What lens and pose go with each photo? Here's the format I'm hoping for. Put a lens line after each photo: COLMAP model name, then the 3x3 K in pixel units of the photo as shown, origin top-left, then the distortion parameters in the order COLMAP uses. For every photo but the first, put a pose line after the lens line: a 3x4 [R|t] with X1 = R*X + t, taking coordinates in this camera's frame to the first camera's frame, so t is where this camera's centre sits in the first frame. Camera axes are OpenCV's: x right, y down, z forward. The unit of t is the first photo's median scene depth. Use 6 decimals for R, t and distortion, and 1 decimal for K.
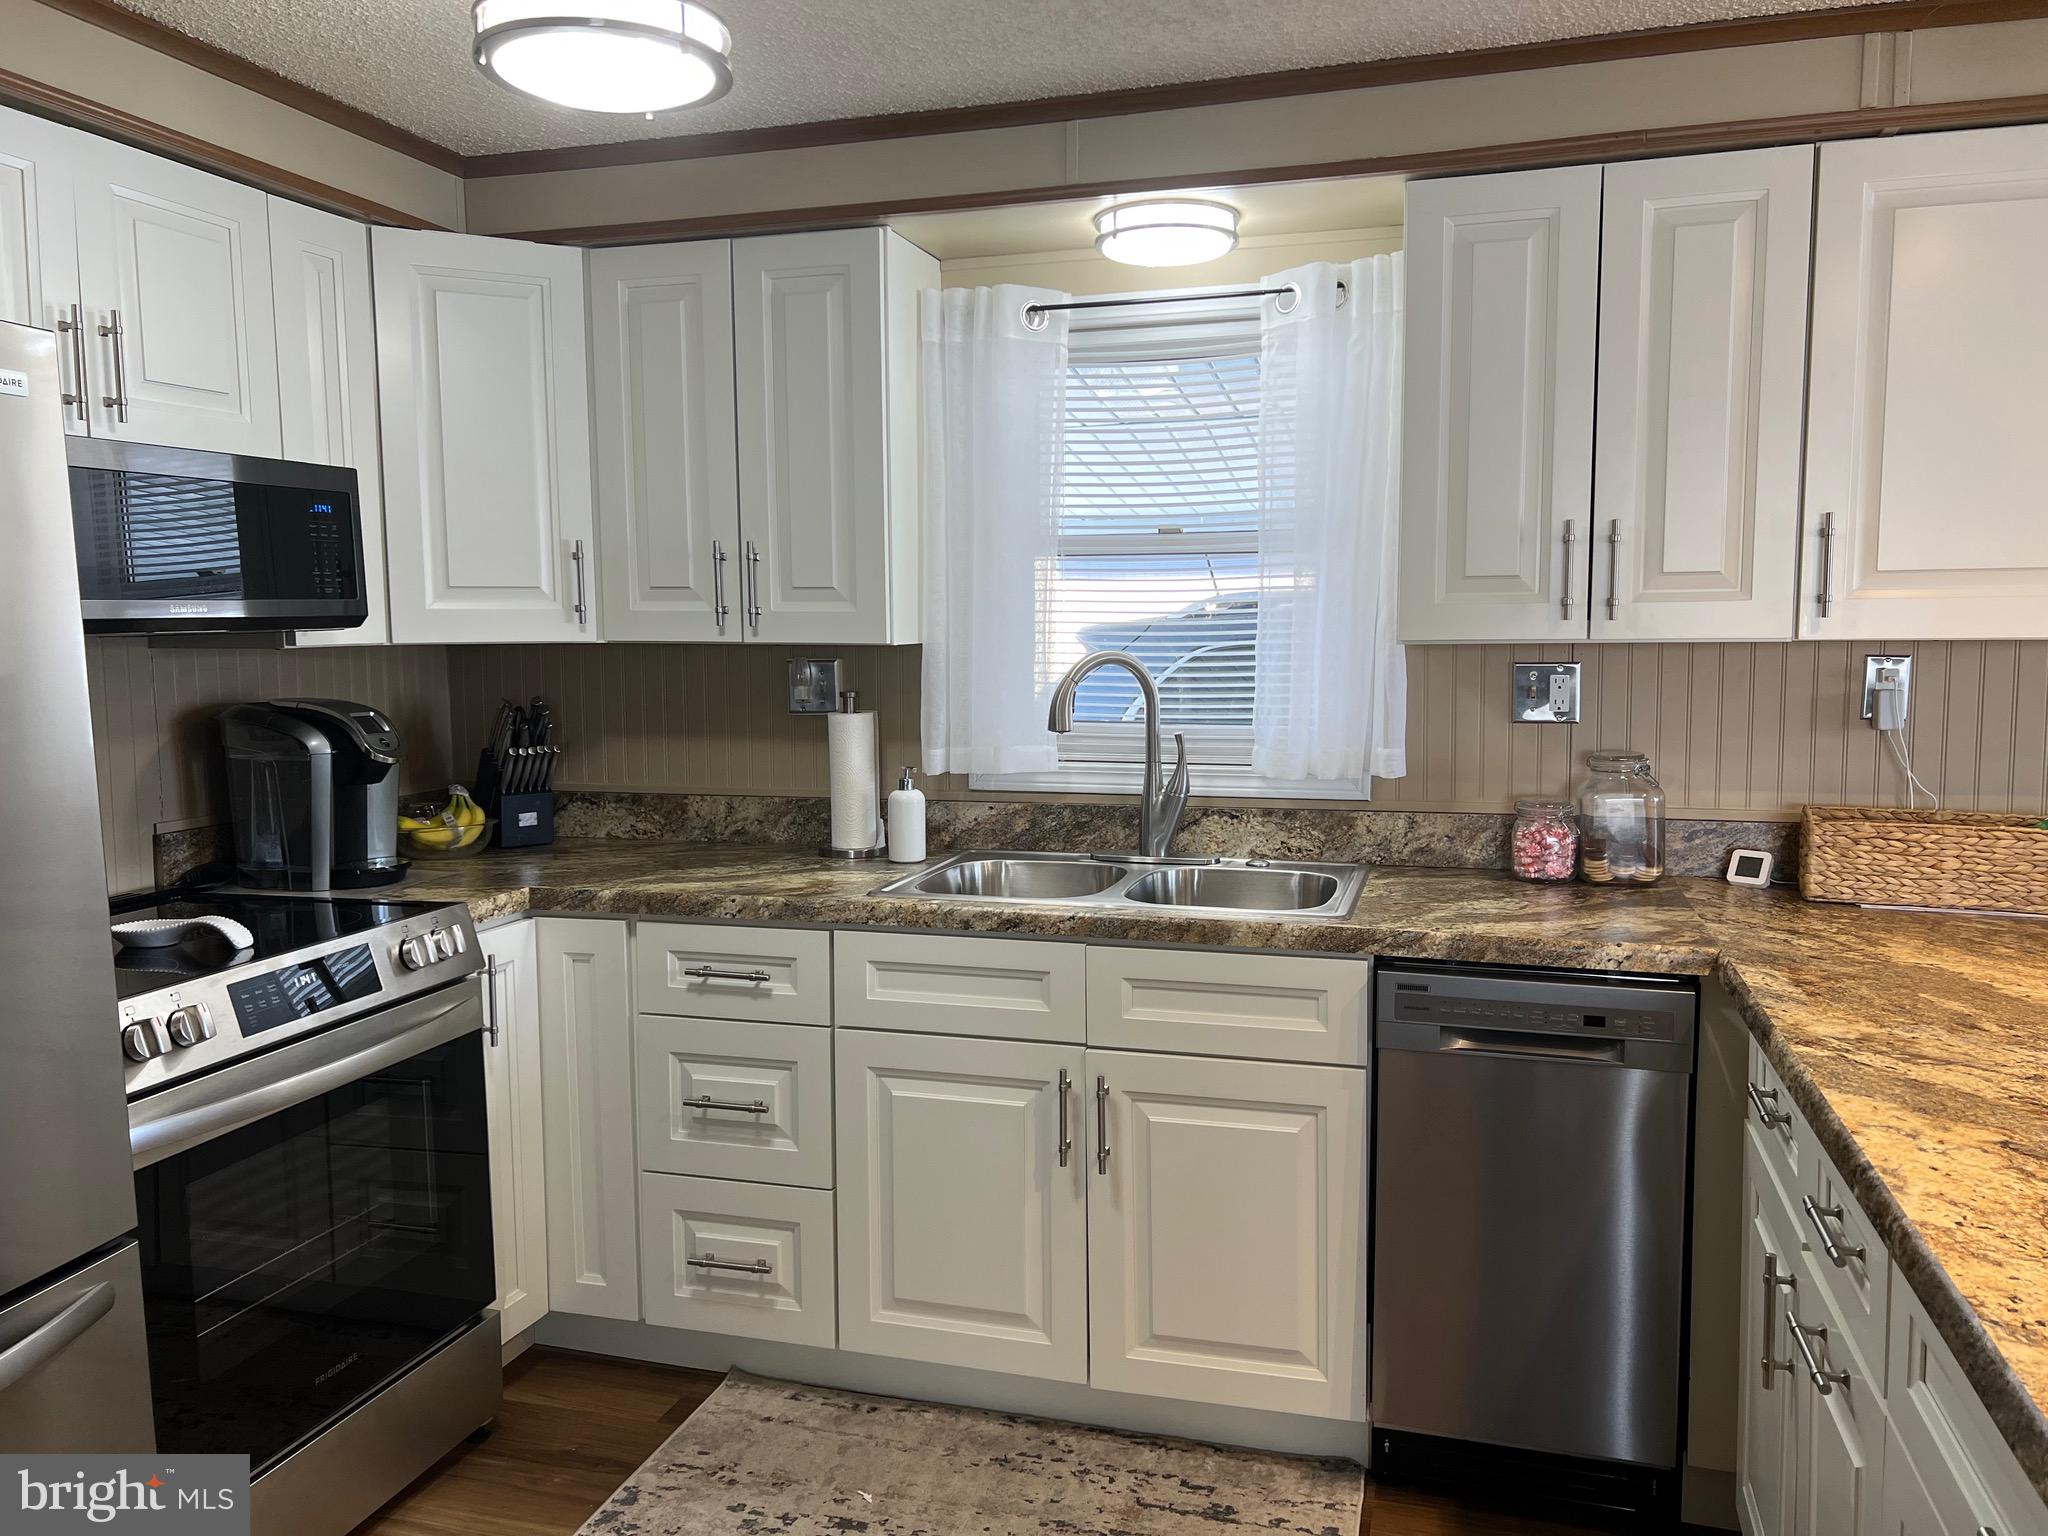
lens RADIAL K [[1543.8, 0, 1024.0], [0, 1543.8, 768.0], [0, 0, 1]] dist [0.052509, -0.044709]
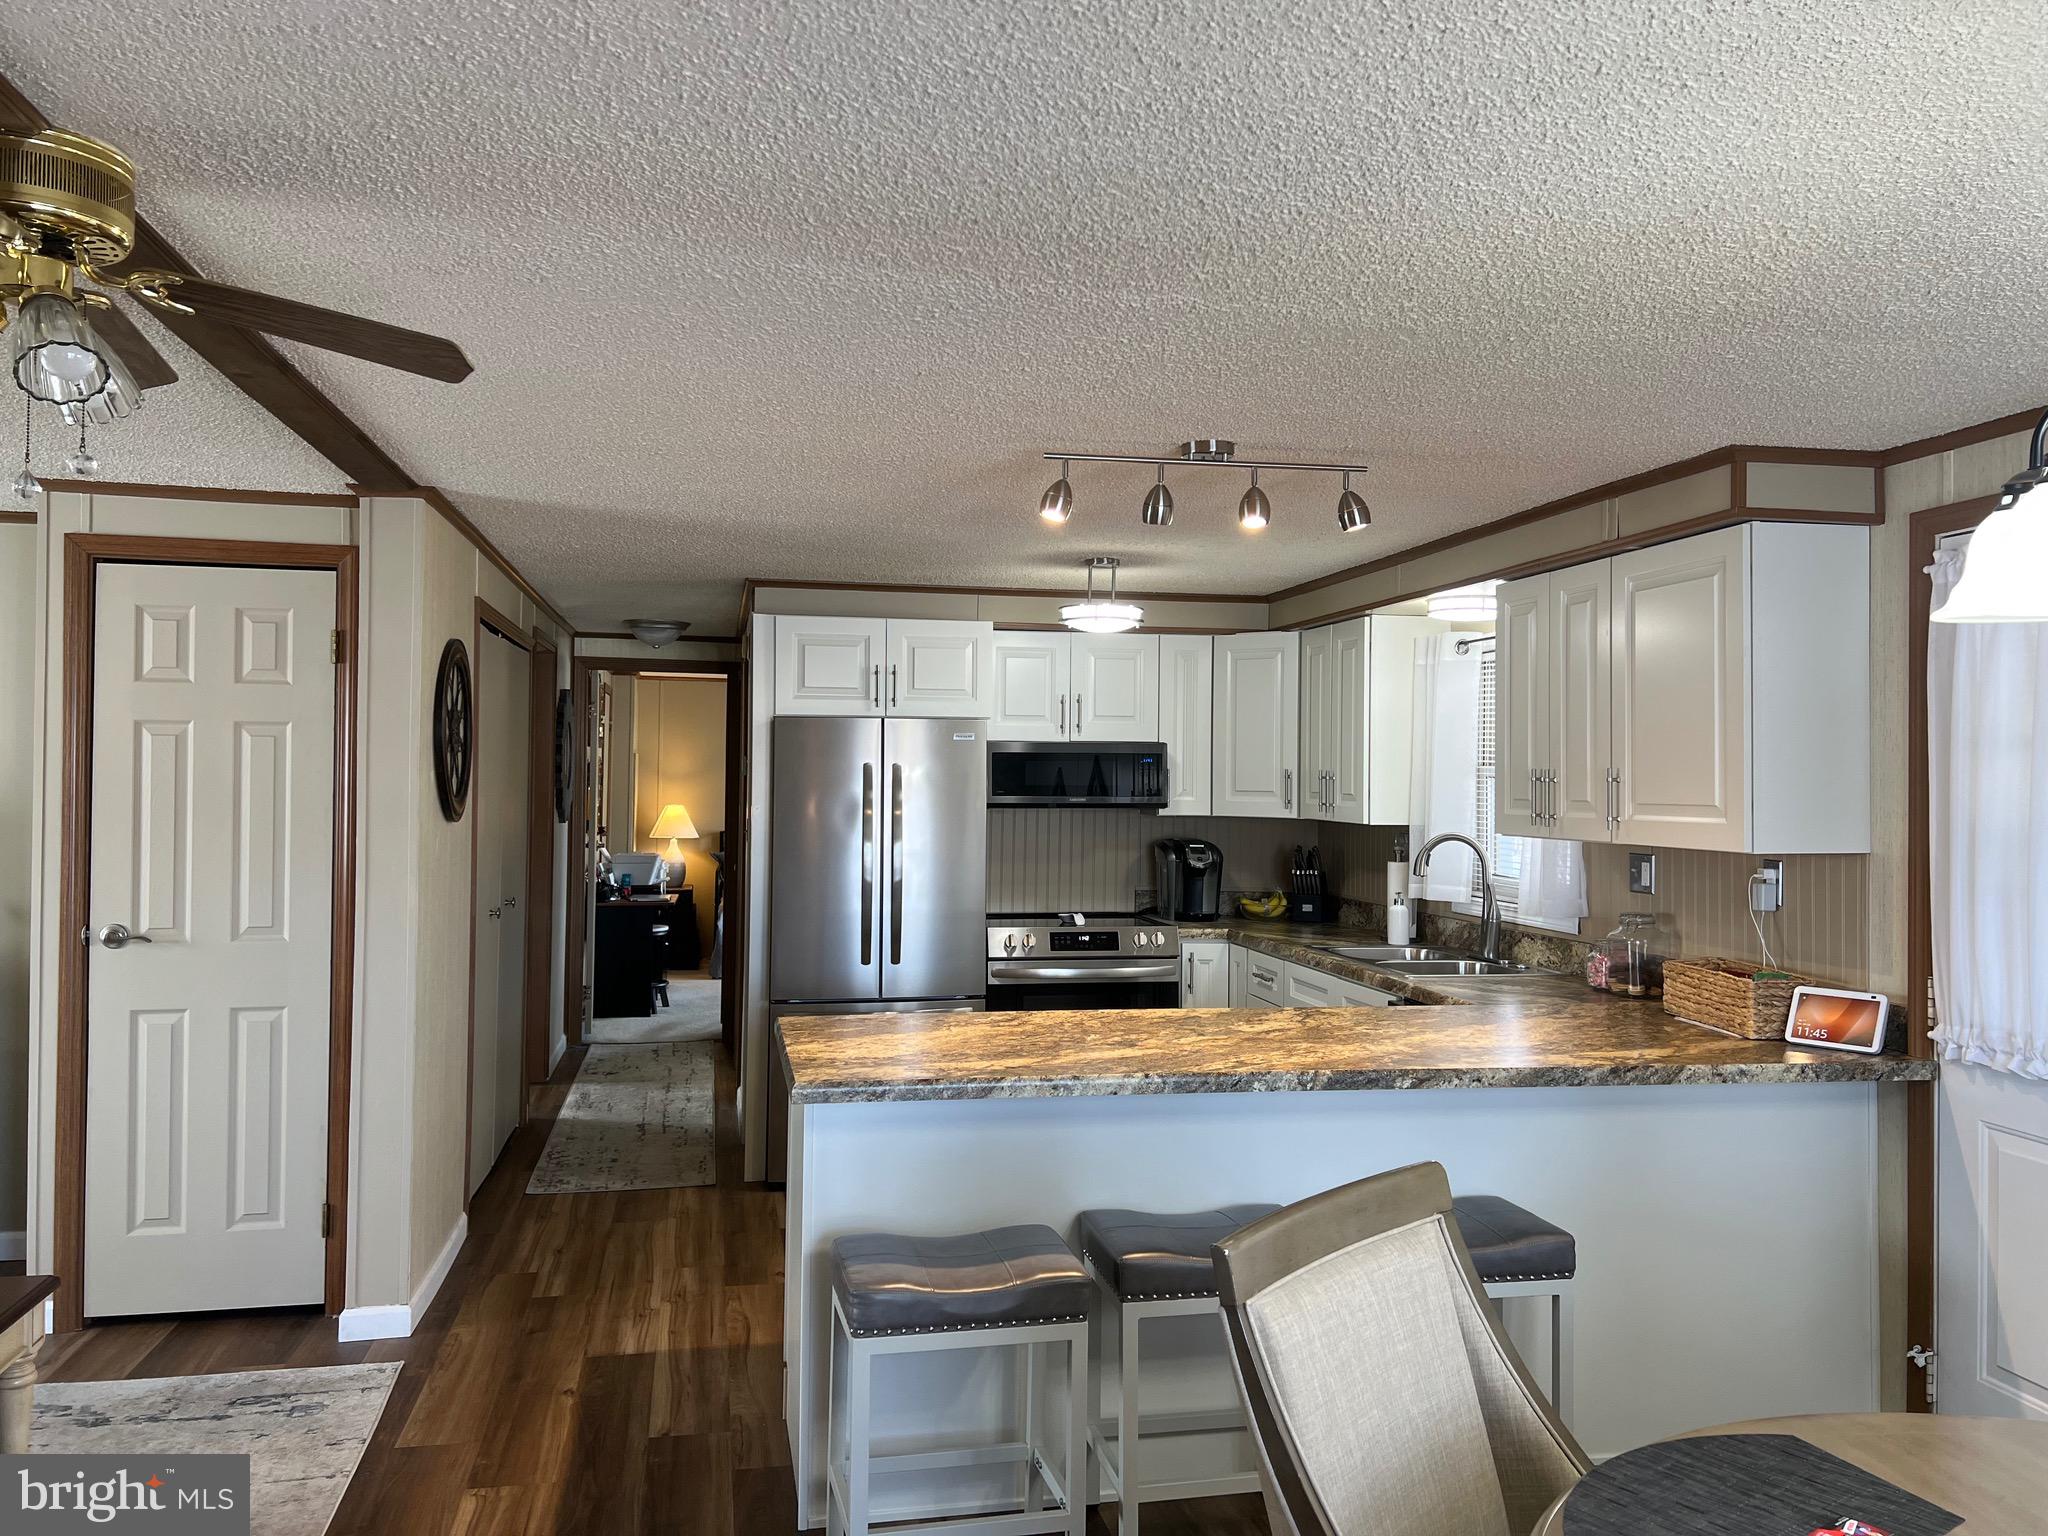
lens RADIAL K [[1543.8, 0, 1024.0], [0, 1543.8, 768.0], [0, 0, 1]] dist [0.052509, -0.044709]
pose [[0.465481, 0.009104, -0.885011, 1.391073], [-0.106666, 0.993236, -0.045885, -0.016046], [0.878607, 0.115759, 0.463303, -0.270156]]
